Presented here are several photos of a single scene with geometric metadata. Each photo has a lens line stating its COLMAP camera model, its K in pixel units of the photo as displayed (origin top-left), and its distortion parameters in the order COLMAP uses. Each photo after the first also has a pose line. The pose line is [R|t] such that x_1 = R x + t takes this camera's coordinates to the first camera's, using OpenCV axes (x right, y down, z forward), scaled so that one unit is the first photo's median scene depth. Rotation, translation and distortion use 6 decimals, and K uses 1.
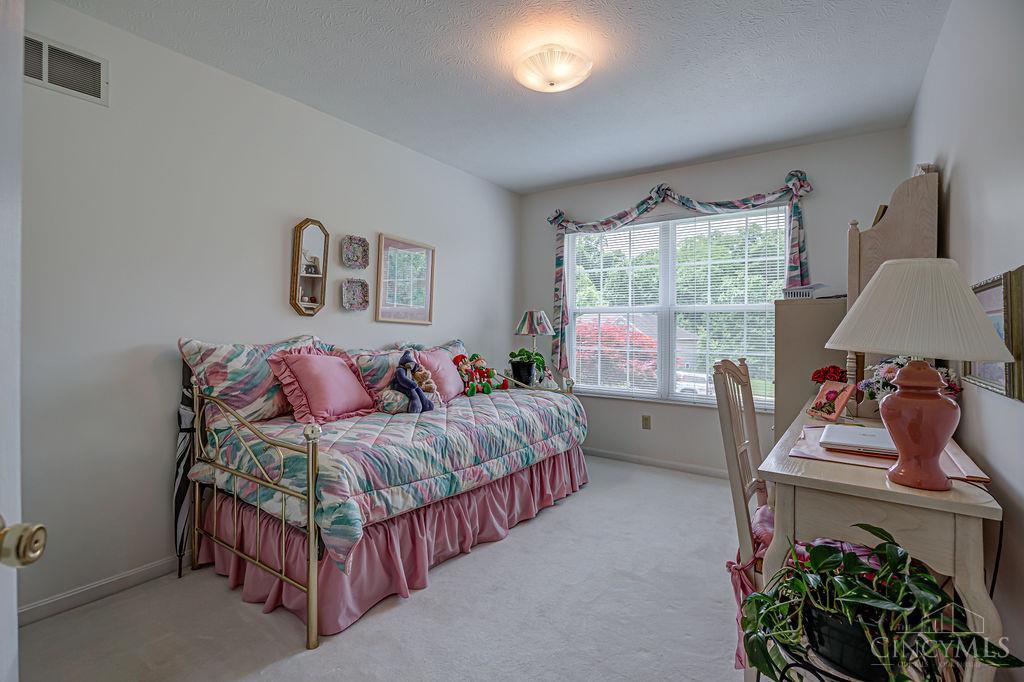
lens RADIAL K [[471.9, 0, 513.3], [0, 471.9, 338.3], [0, 0, 1]] dist [-0.003823, -0.000476]
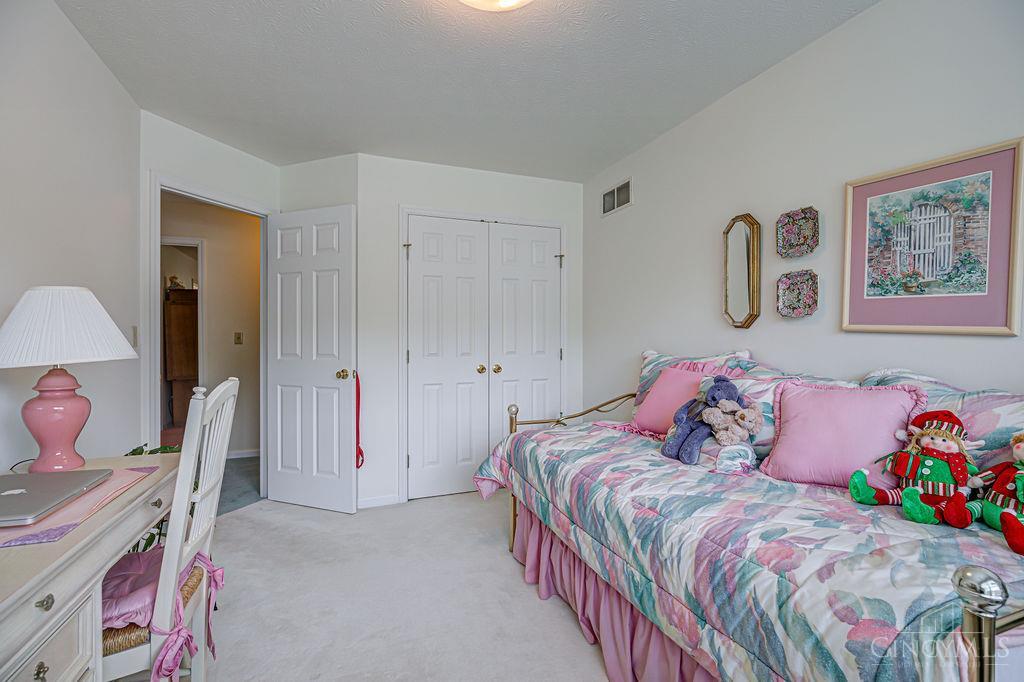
lens RADIAL K [[471.9, 0, 513.3], [0, 471.9, 338.3], [0, 0, 1]] dist [-0.003823, -0.000476]
pose [[-0.542686, -0.005850, -0.839915, 0.466782], [-0.011086, 0.999939, 0.000199, -0.025367], [0.839863, 0.009420, -0.542717, 1.035750]]
